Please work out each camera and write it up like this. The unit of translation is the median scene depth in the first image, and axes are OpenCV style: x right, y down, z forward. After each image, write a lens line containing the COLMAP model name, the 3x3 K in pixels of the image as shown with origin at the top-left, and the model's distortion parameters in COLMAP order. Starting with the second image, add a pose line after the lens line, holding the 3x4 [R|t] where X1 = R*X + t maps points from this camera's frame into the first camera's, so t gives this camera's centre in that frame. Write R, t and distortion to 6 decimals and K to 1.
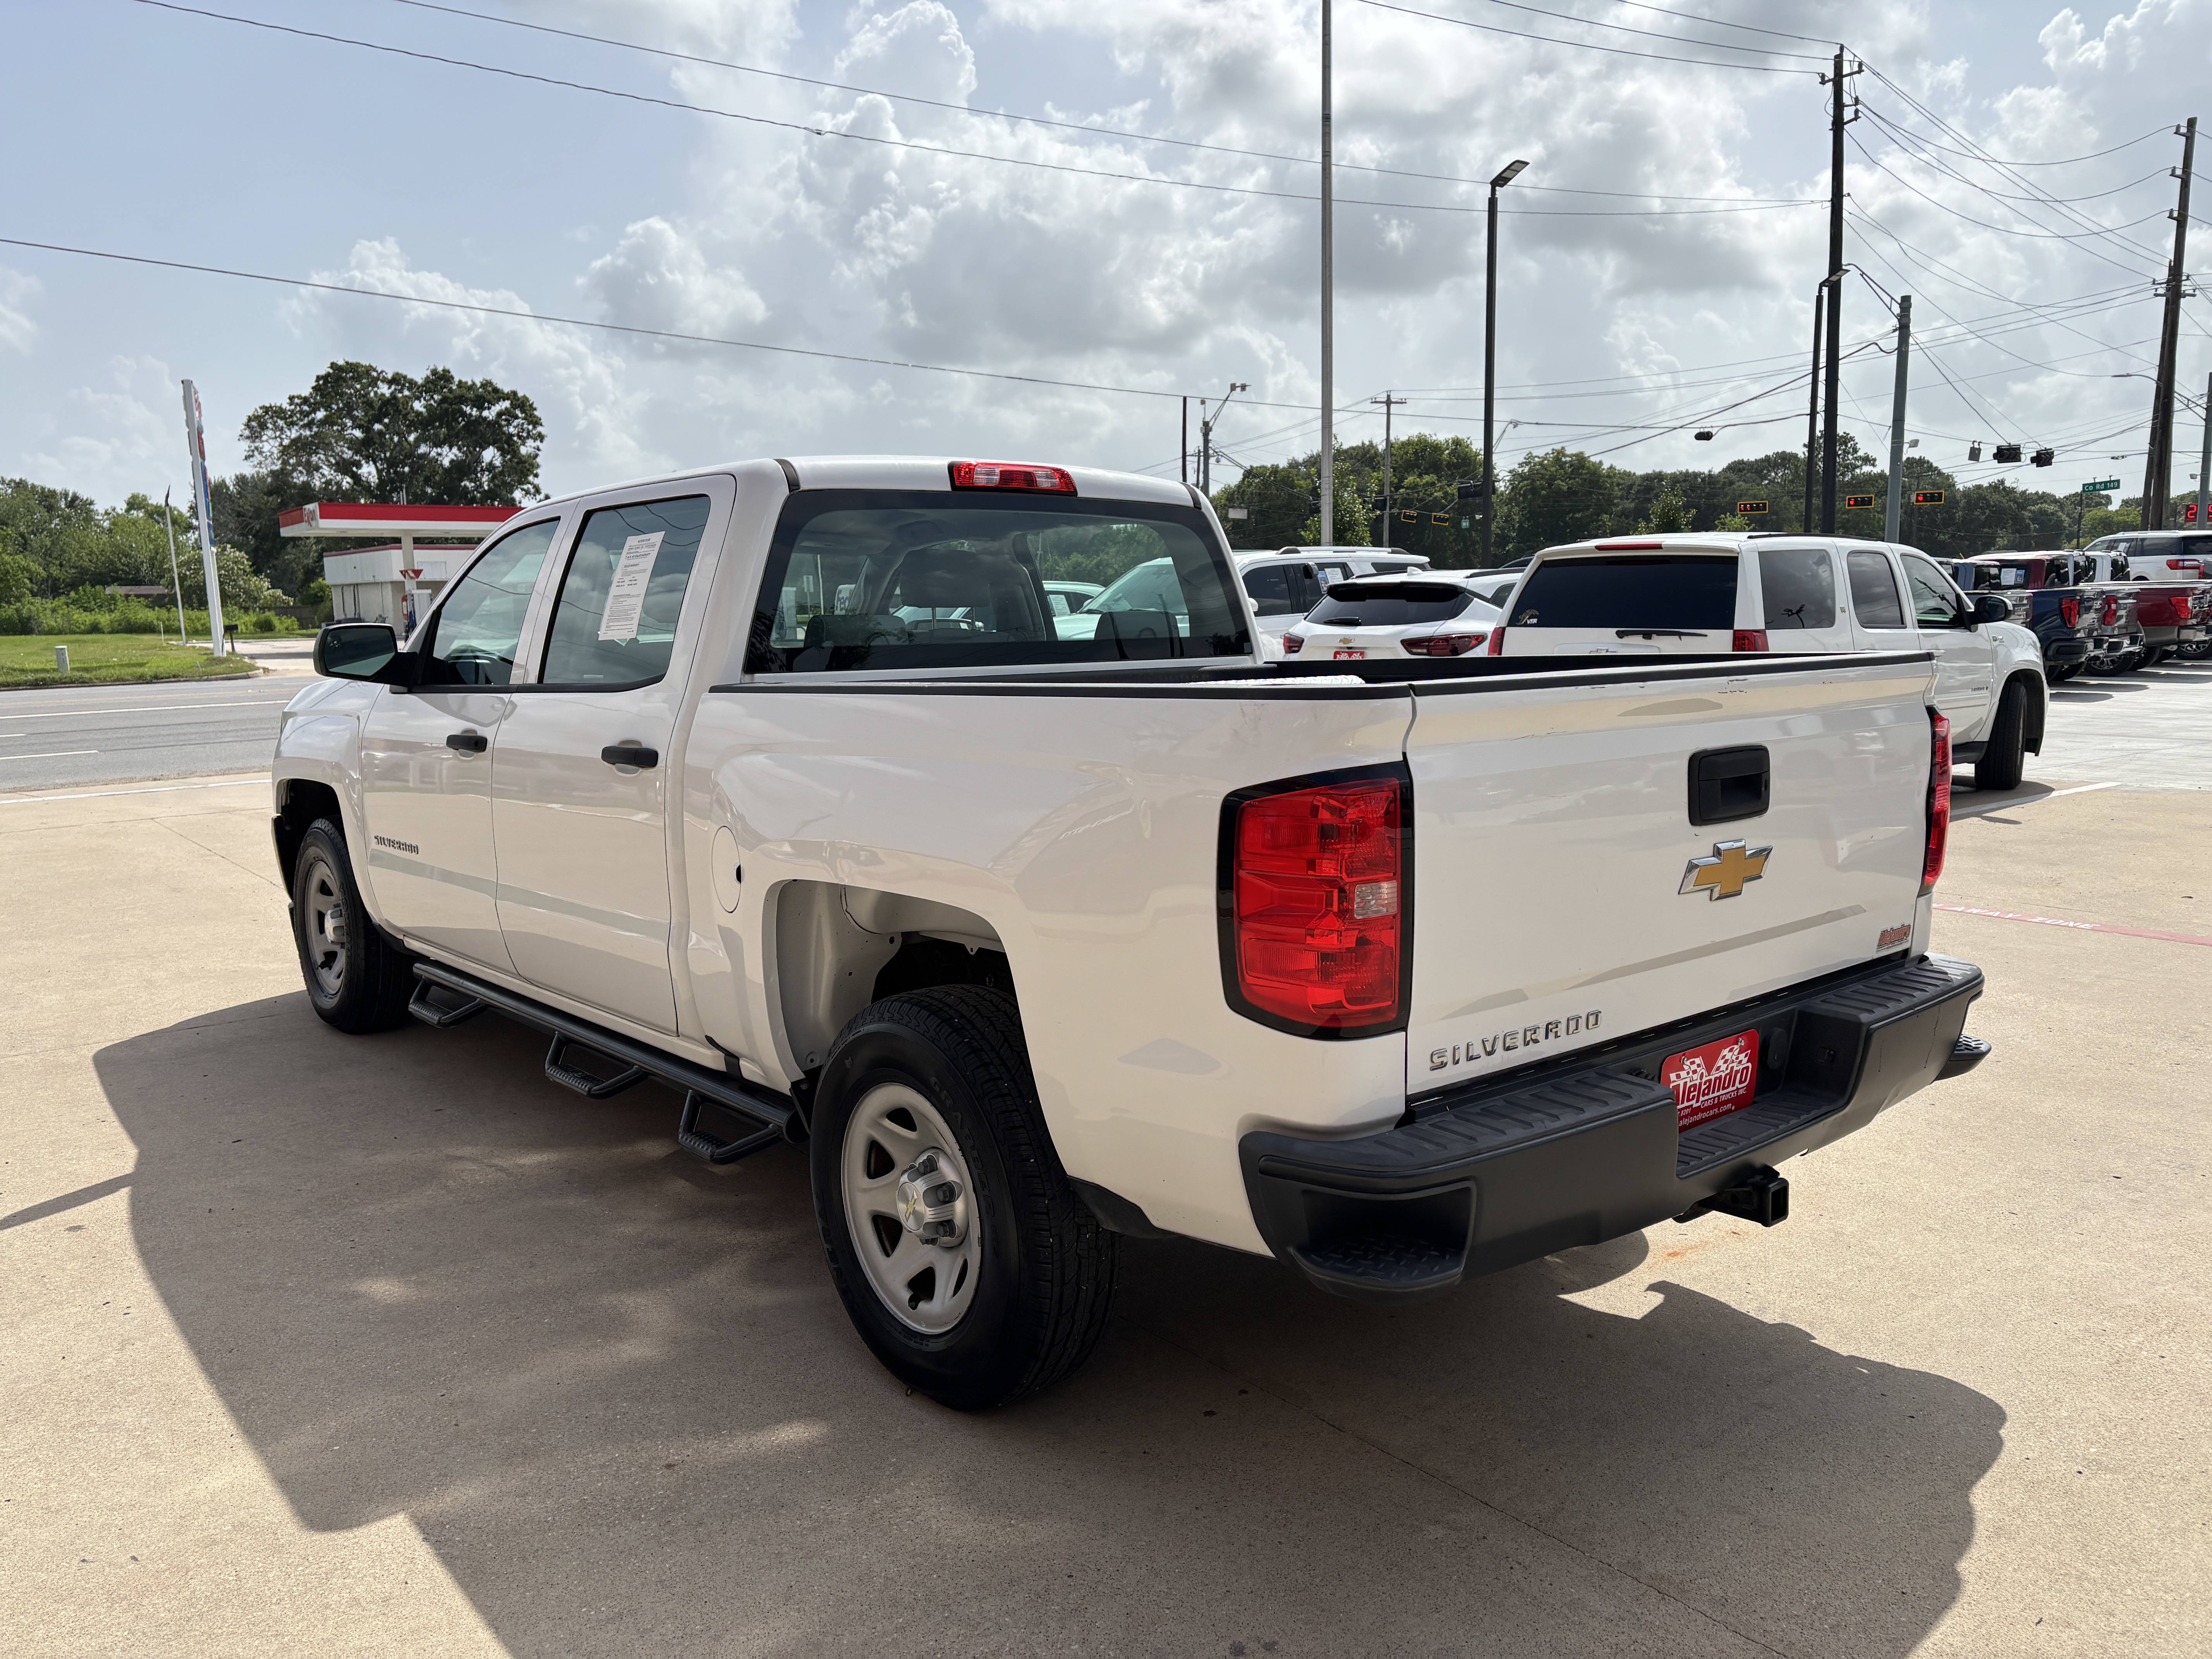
lens RADIAL K [[1677.0, 0, 1113.5], [0, 1677.0, 828.3], [0, 0, 1]] dist [0.039319, -0.028832]
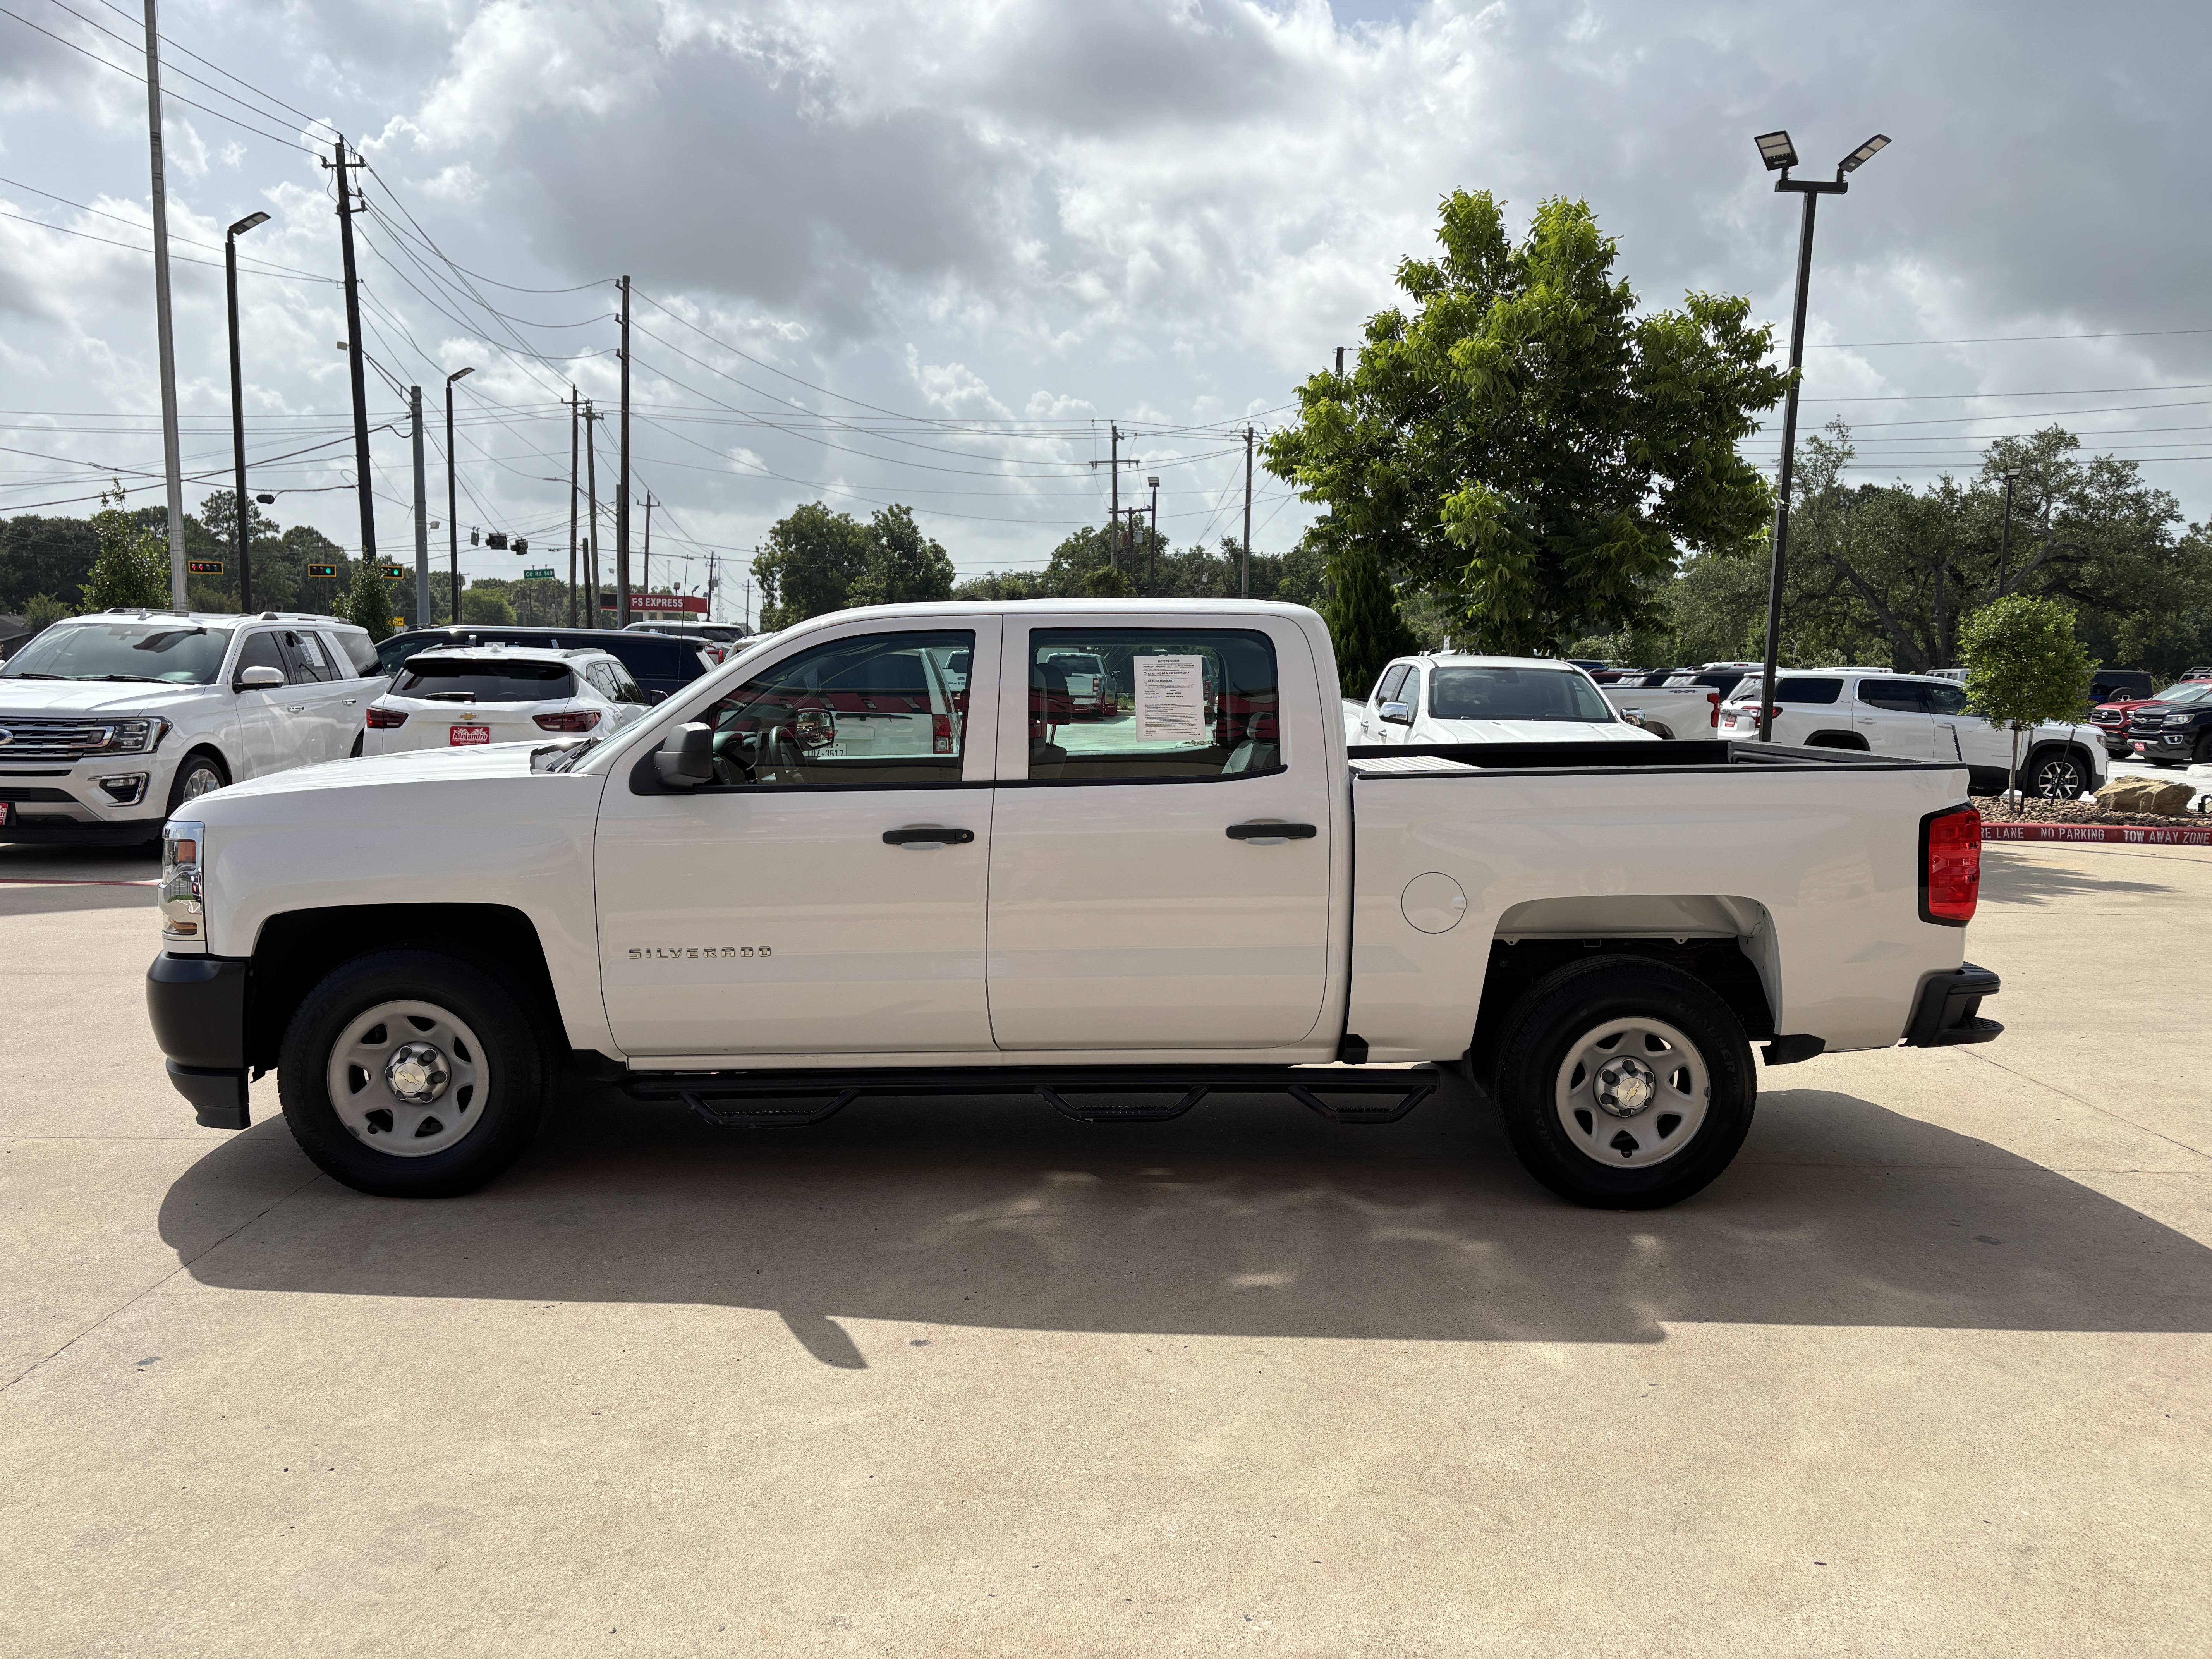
lens RADIAL K [[1677.0, 0, 1098.6], [0, 1677.0, 819.8], [0, 0, 1]] dist [0.039319, -0.028832]
pose [[0.618396, -0.046914, 0.784465, -0.114827], [0.080355, 0.996759, -0.003734, -0.004791], [-0.781748, 0.065345, 0.620162, 0.025647]]
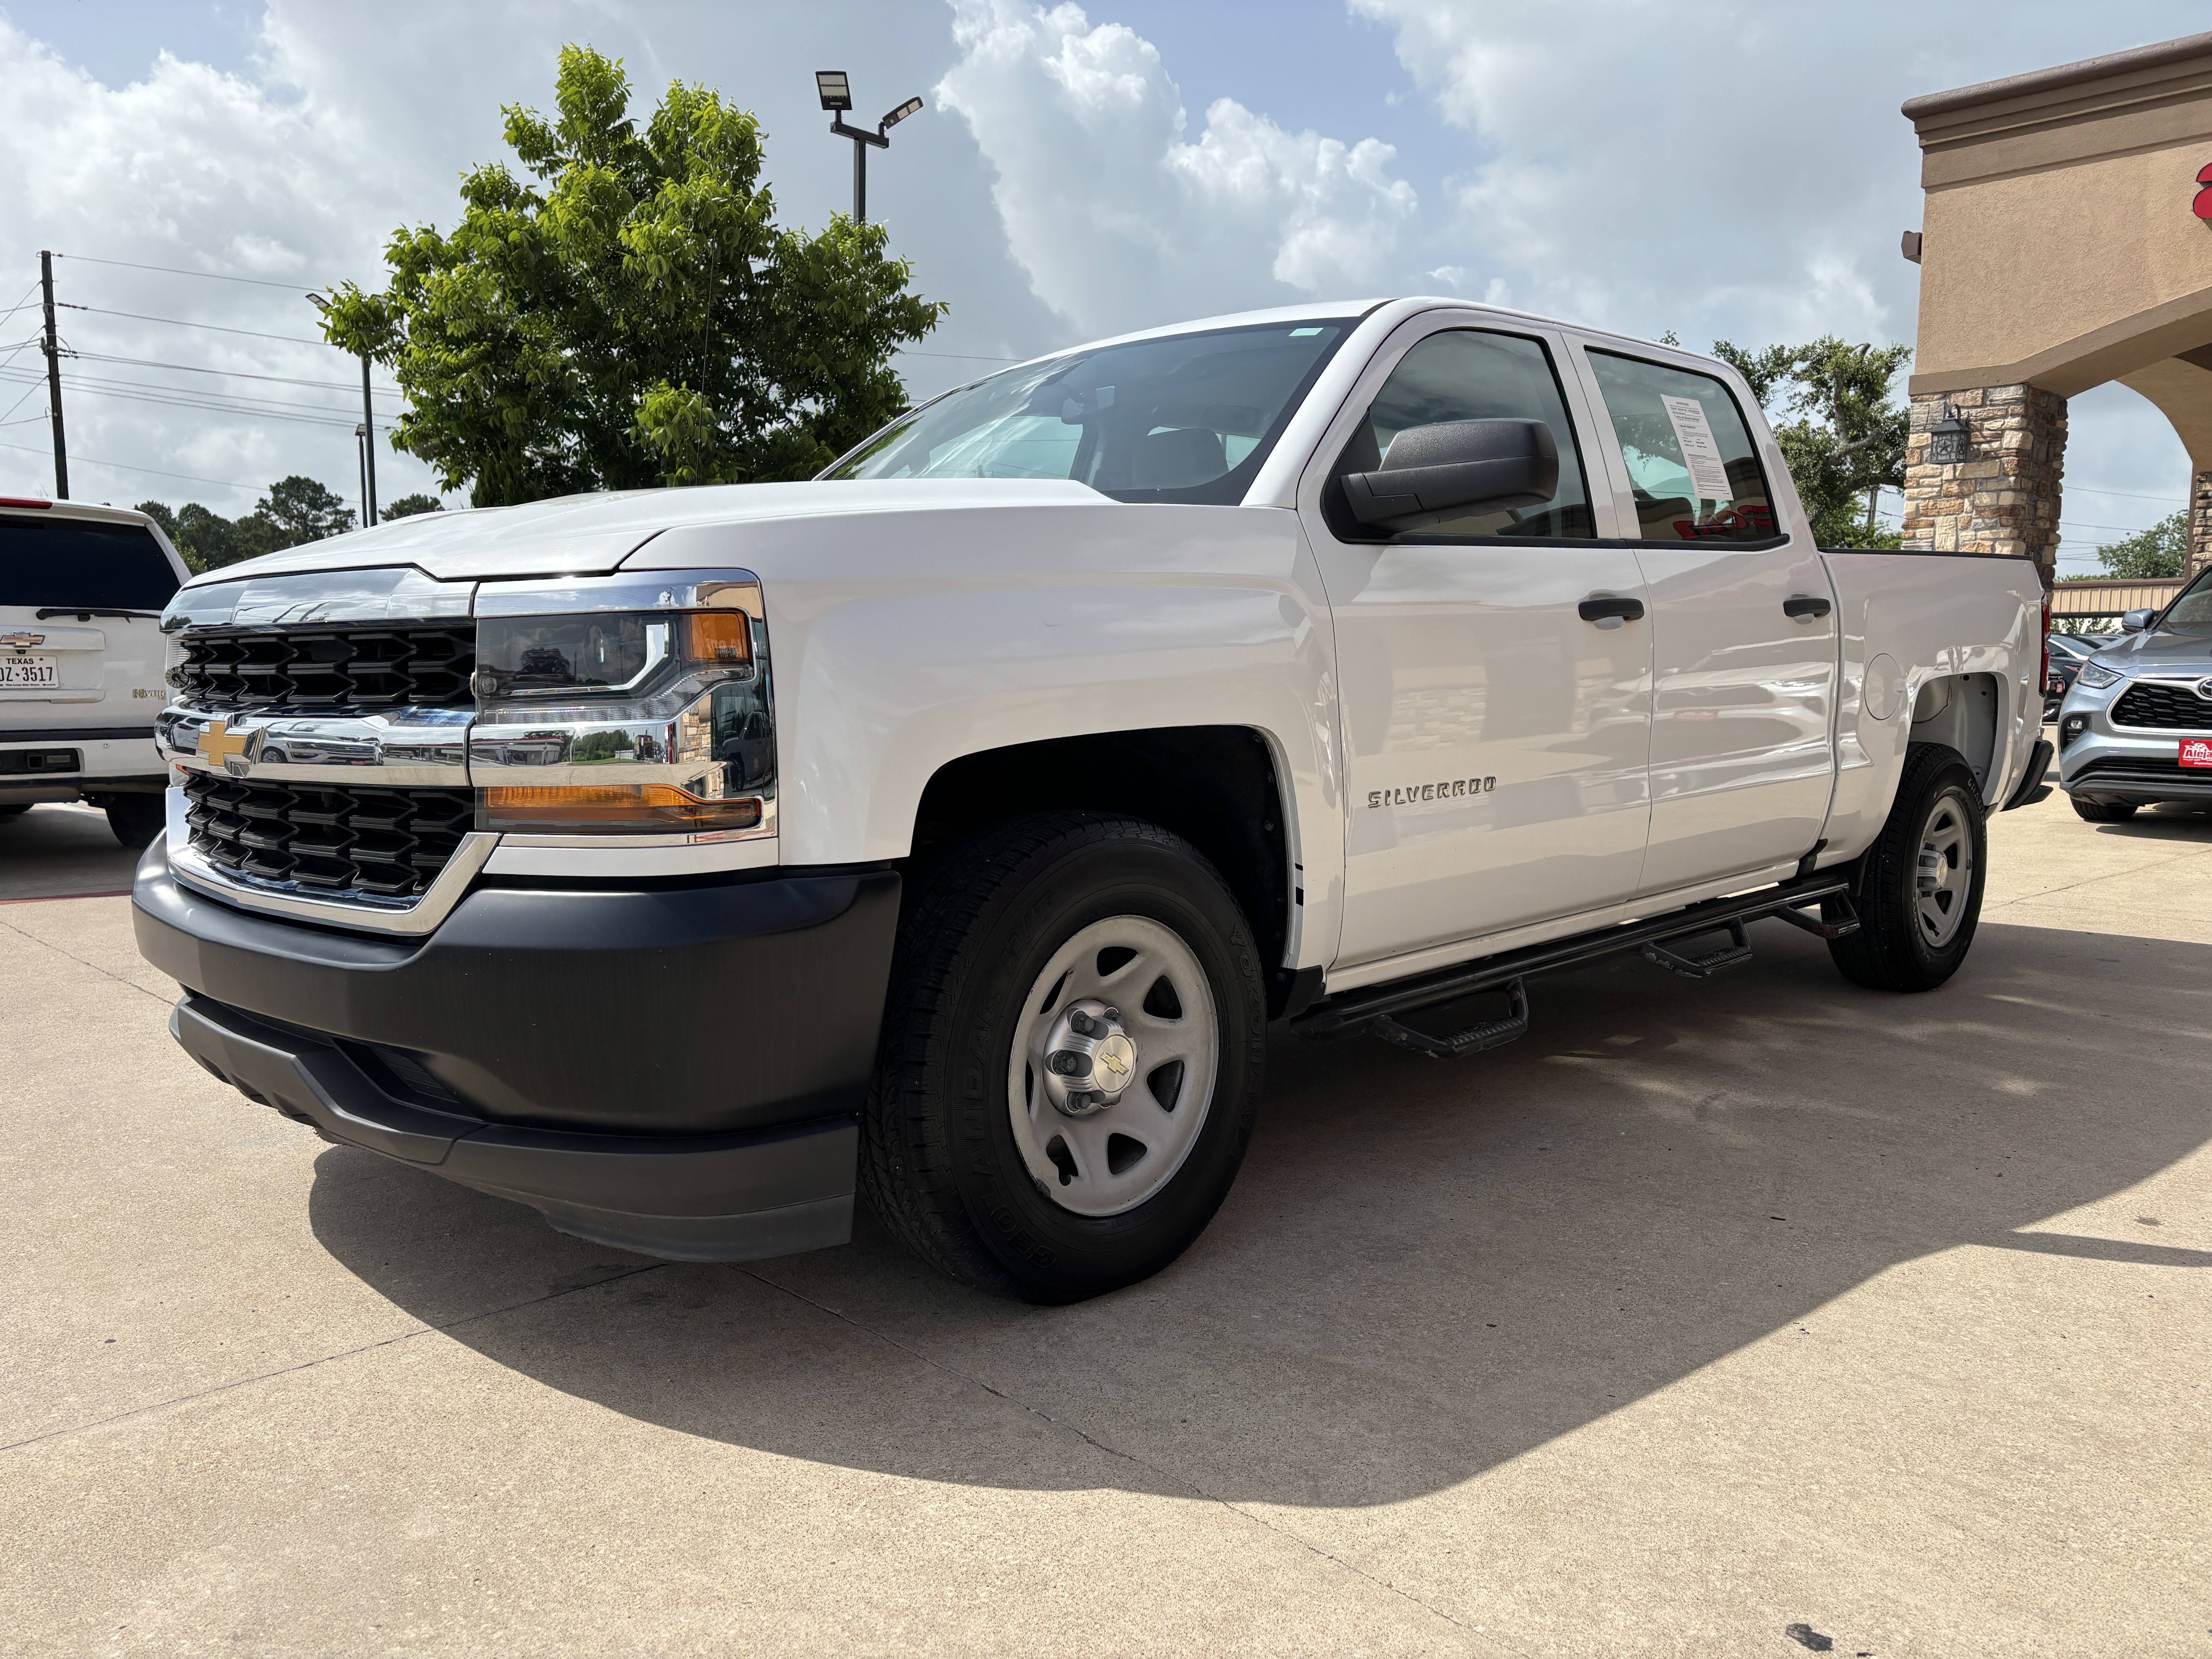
lens RADIAL K [[1677.0, 0, 1101.4], [0, 1677.0, 816.0], [0, 0, 1]] dist [0.039319, -0.028832]
pose [[-0.091564, -0.072307, 0.993171, -0.113842], [0.135415, 0.987191, 0.084356, -0.005407], [-0.986549, 0.142214, -0.080600, 0.131143]]
